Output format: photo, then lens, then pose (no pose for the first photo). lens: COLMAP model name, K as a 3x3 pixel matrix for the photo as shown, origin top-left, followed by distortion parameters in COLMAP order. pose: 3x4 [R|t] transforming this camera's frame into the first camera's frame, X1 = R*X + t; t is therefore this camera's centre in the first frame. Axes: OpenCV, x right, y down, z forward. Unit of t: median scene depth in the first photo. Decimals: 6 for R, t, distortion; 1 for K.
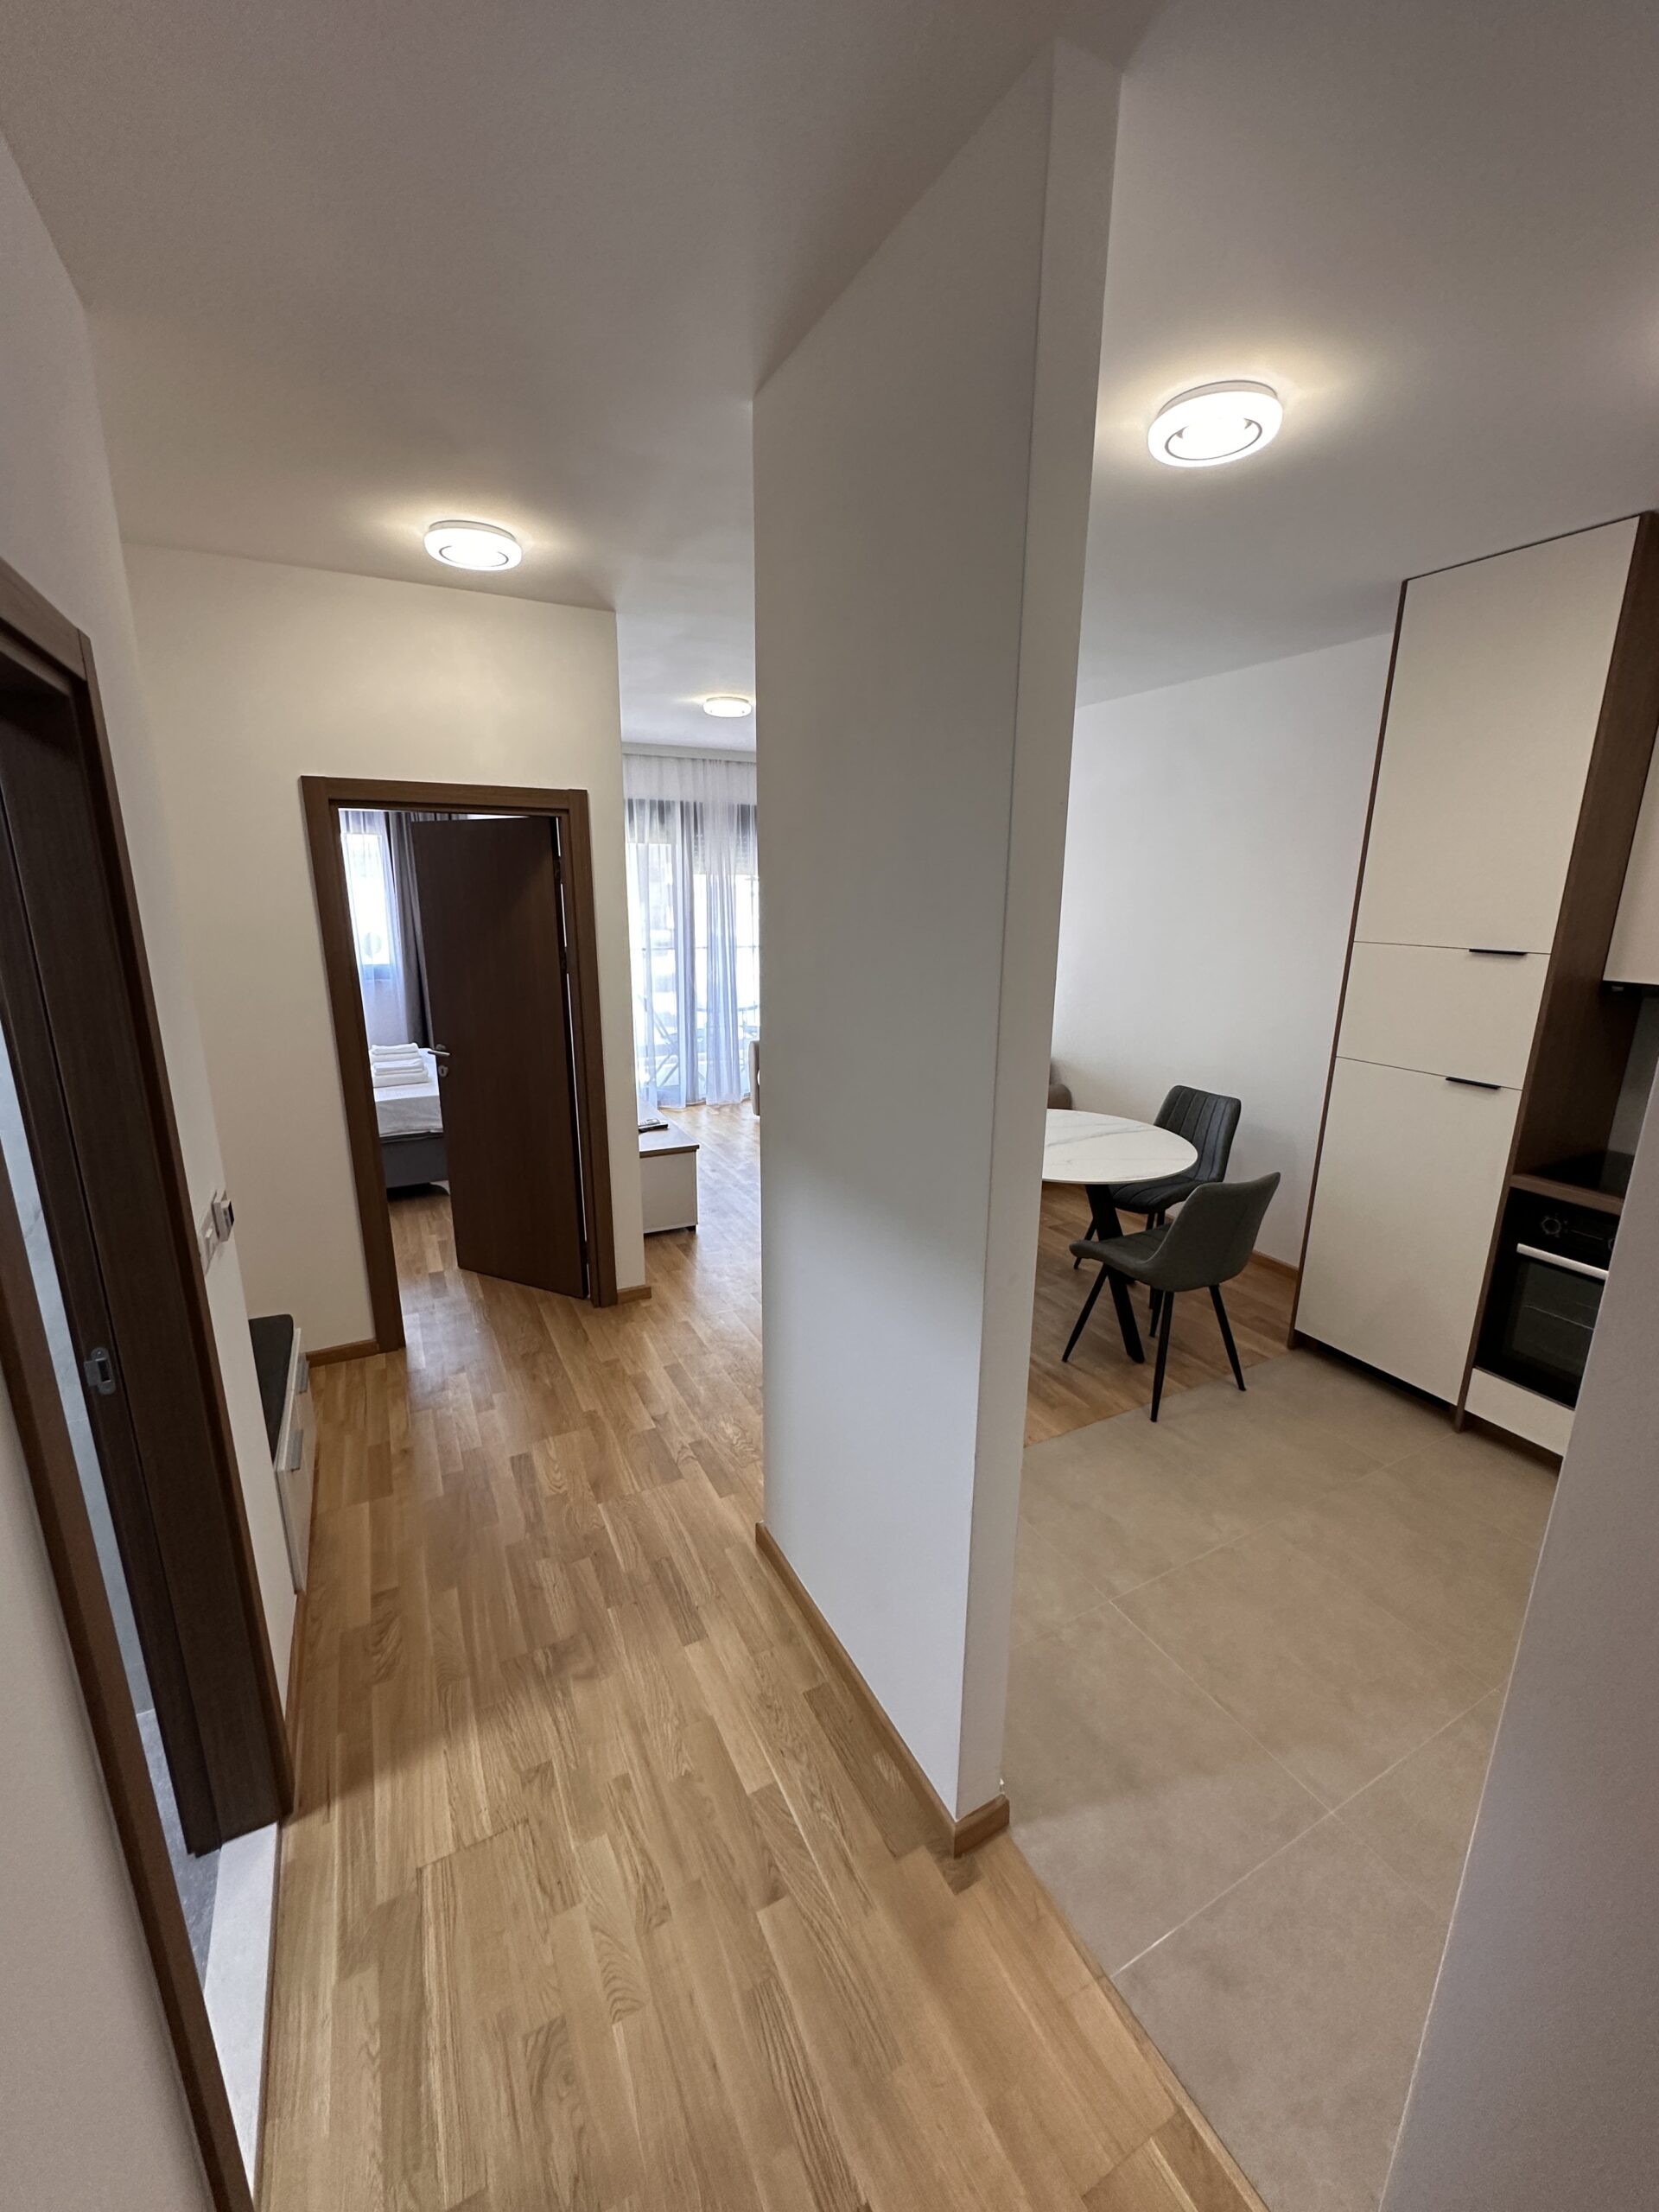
lens RADIAL K [[892.4, 0, 830.9], [0, 892.4, 1107.5], [0, 0, 1]] dist [0.009831, 0.000177]
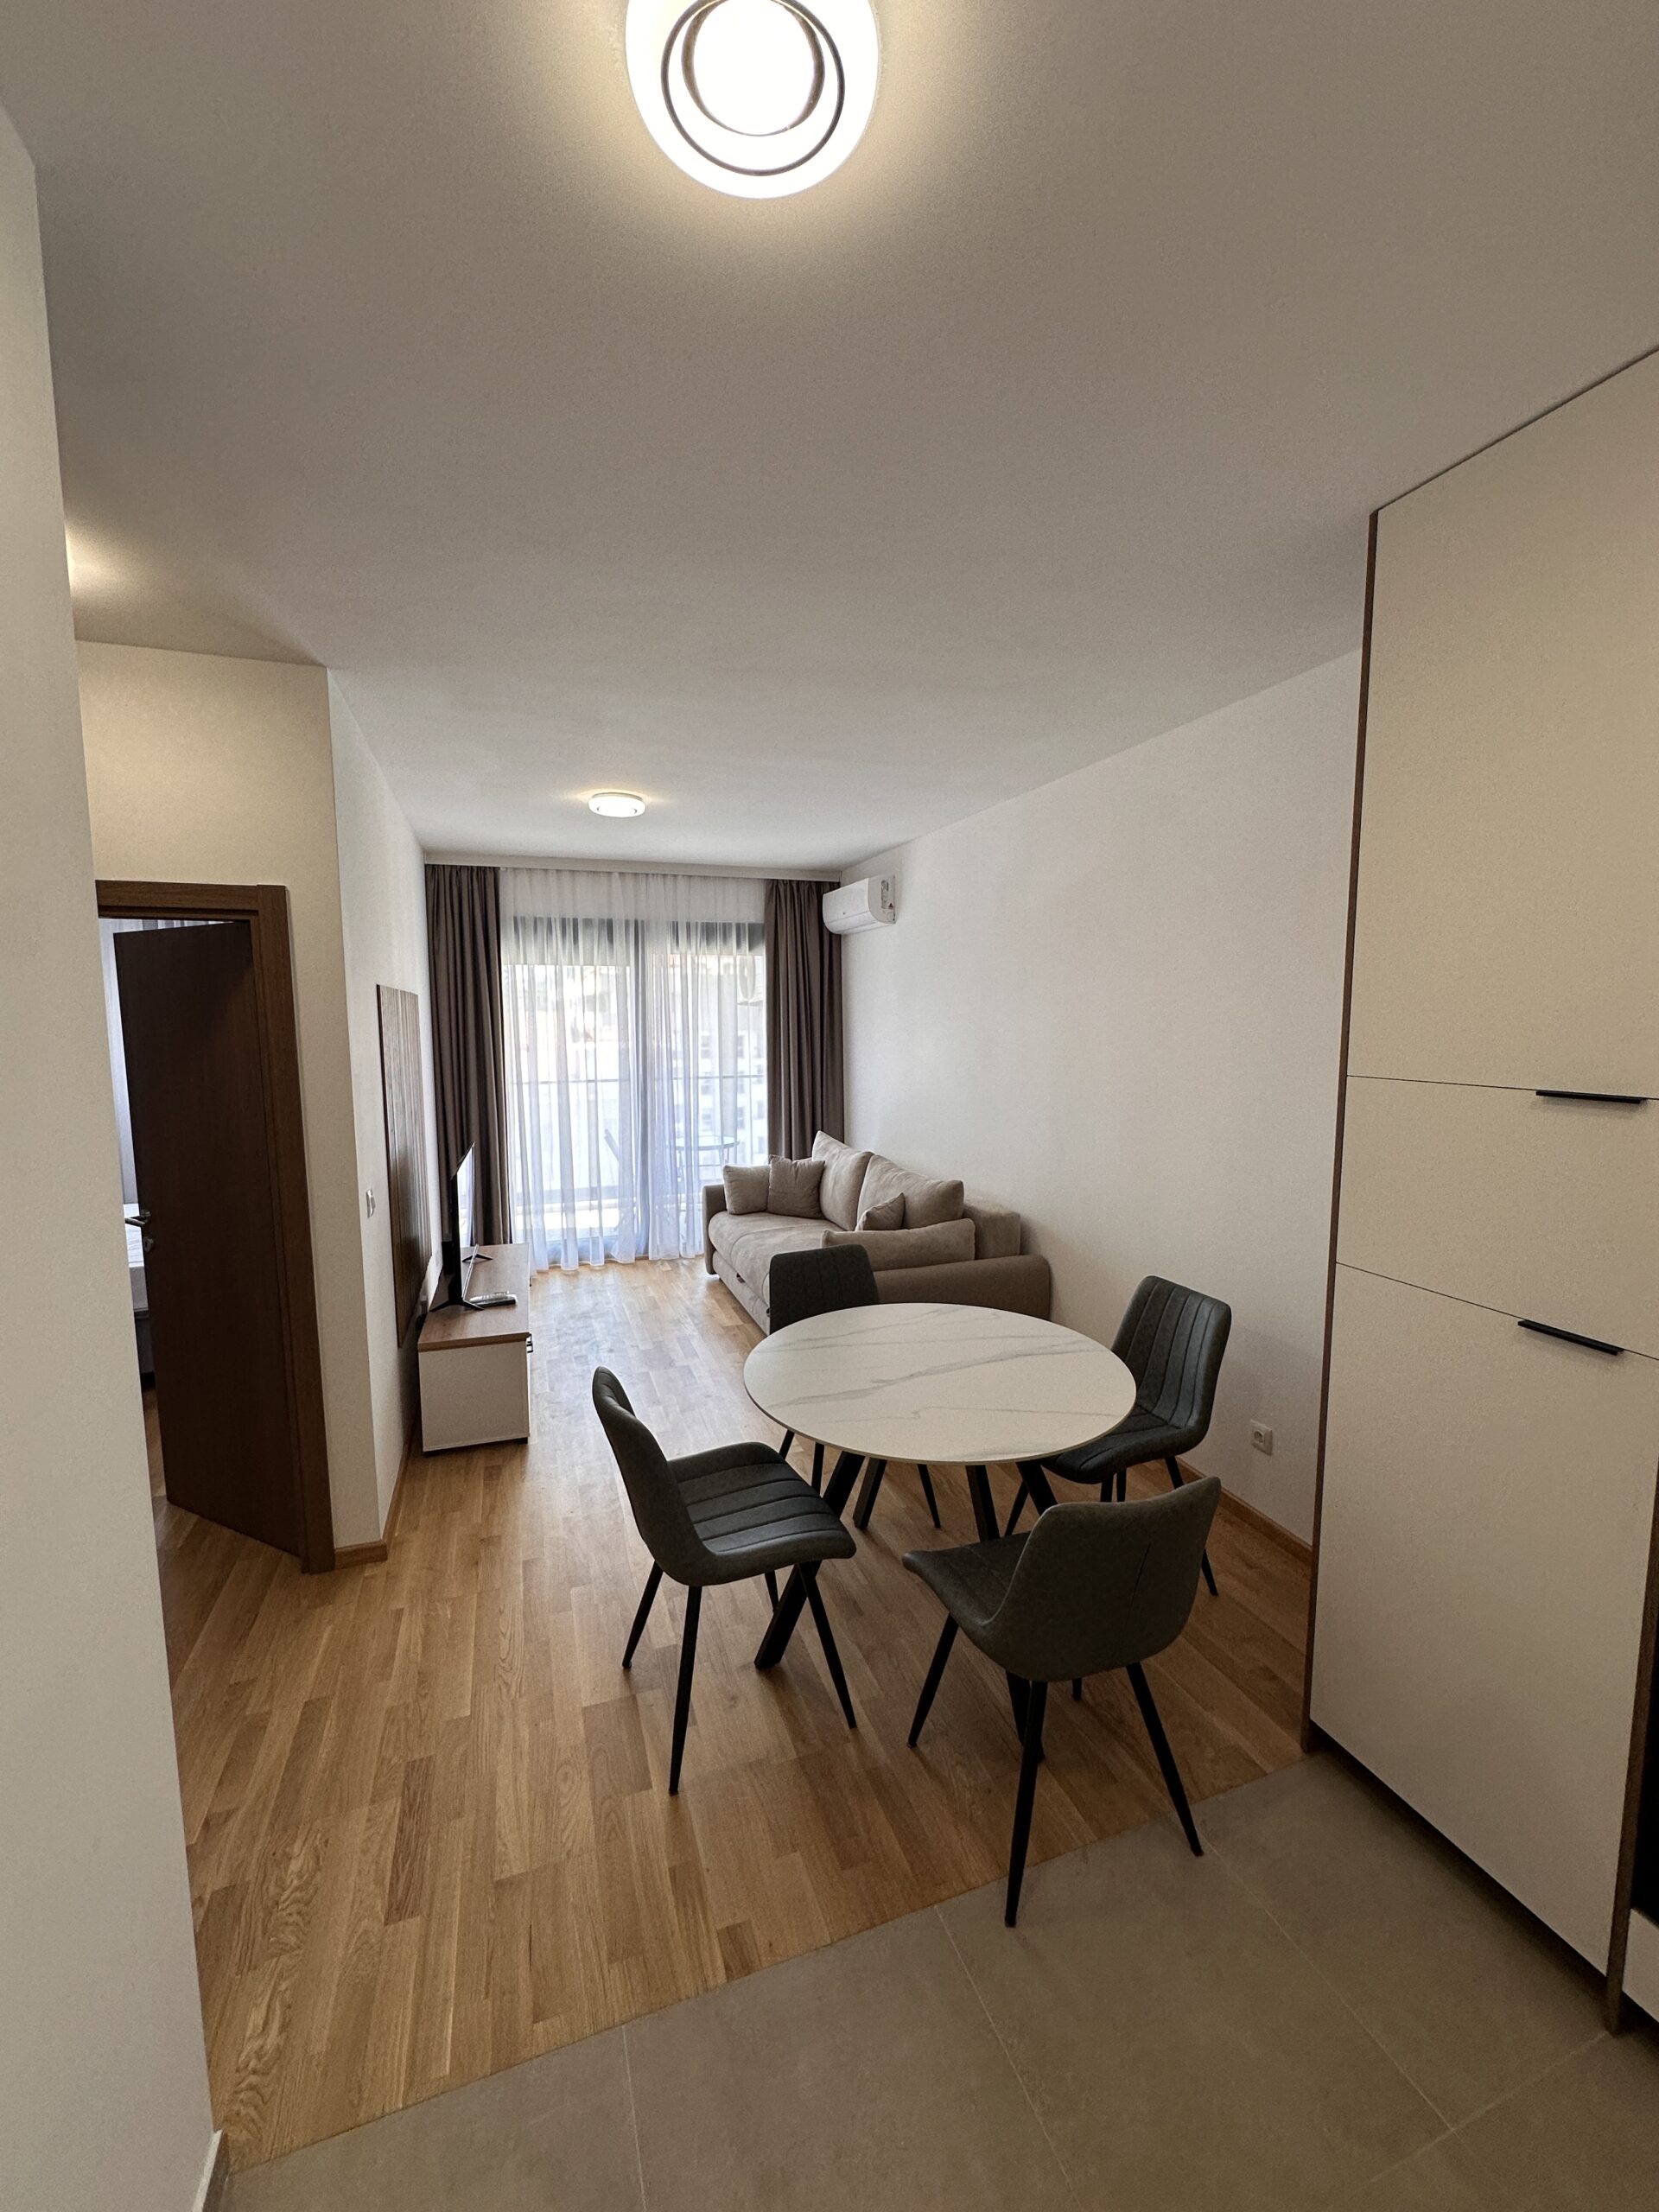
lens RADIAL K [[888.5, 0, 827.4], [0, 888.5, 1107.7], [0, 0, 1]] dist [0.000797, 0.000135]
pose [[0.990218, -0.000431, -0.139531, 0.285091], [-0.018723, 0.990541, -0.135932, -0.067155], [0.138270, 0.137215, 0.980843, 0.324263]]
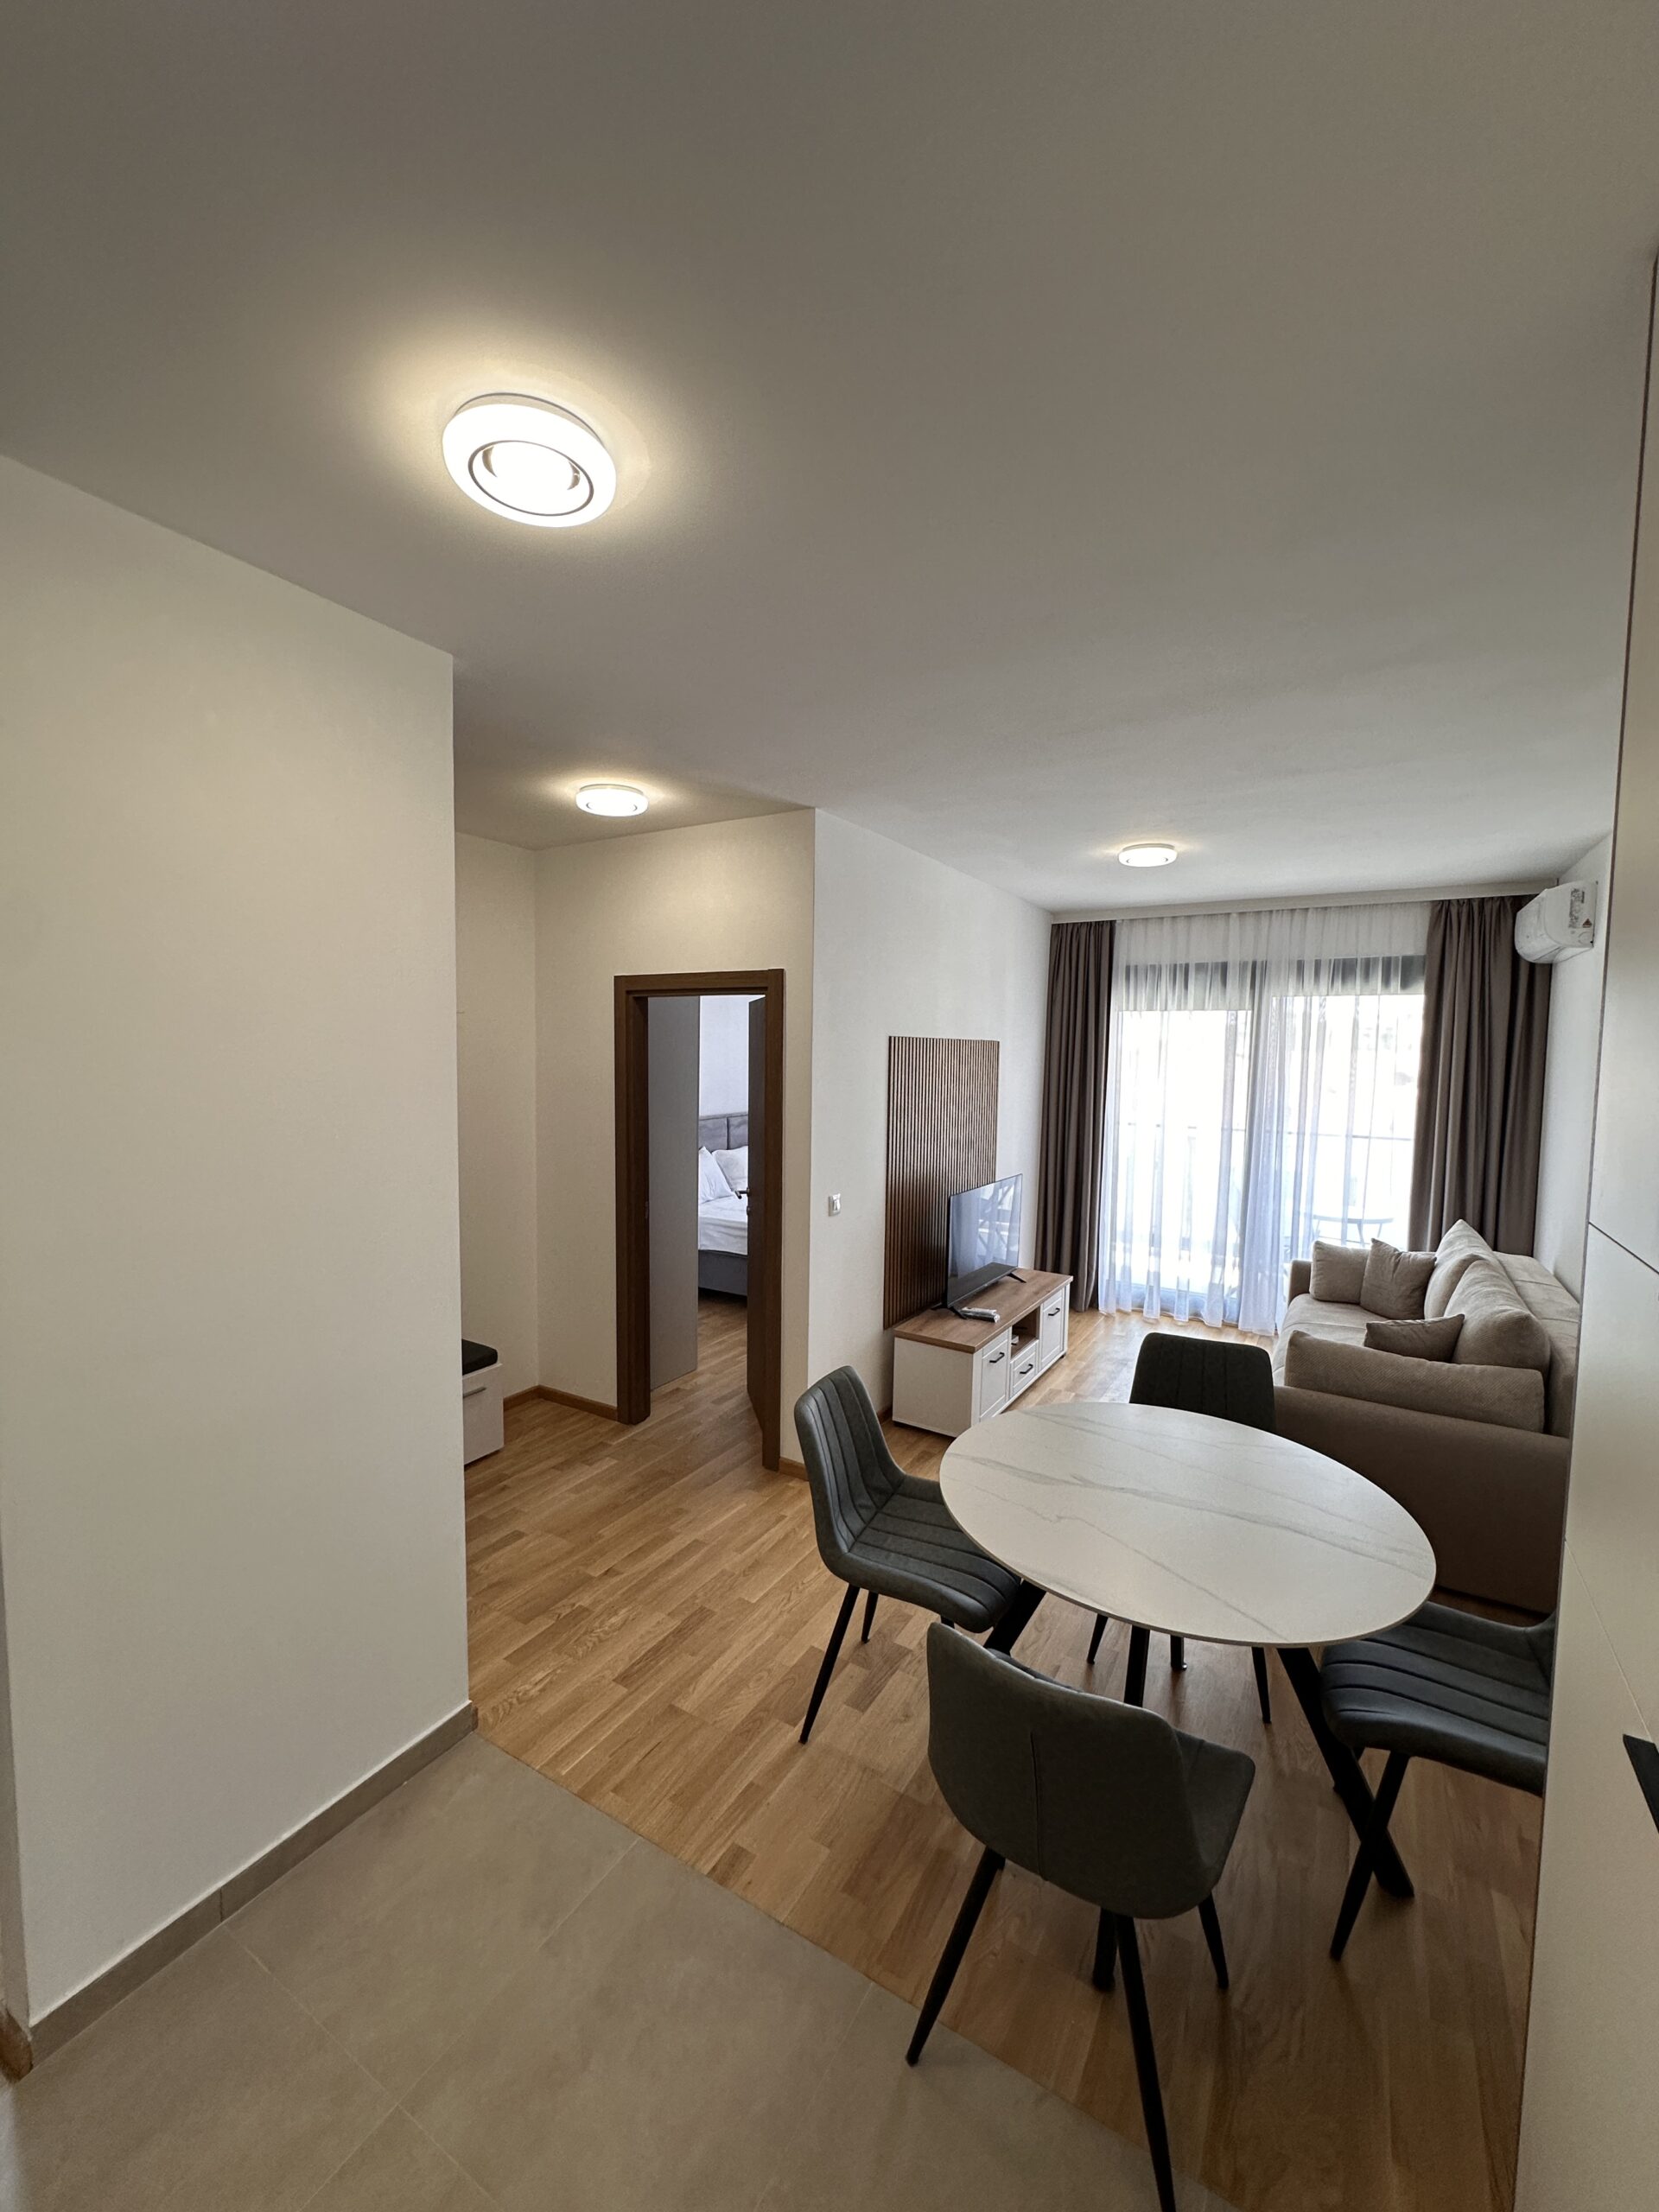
lens RADIAL K [[888.5, 0, 827.4], [0, 888.5, 1107.7], [0, 0, 1]] dist [0.000797, 0.000135]
pose [[0.519869, 0.059337, -0.852183, 0.650905], [-0.216515, 0.974163, -0.064253, -0.127366], [0.826352, 0.217914, 0.519284, 0.499137]]
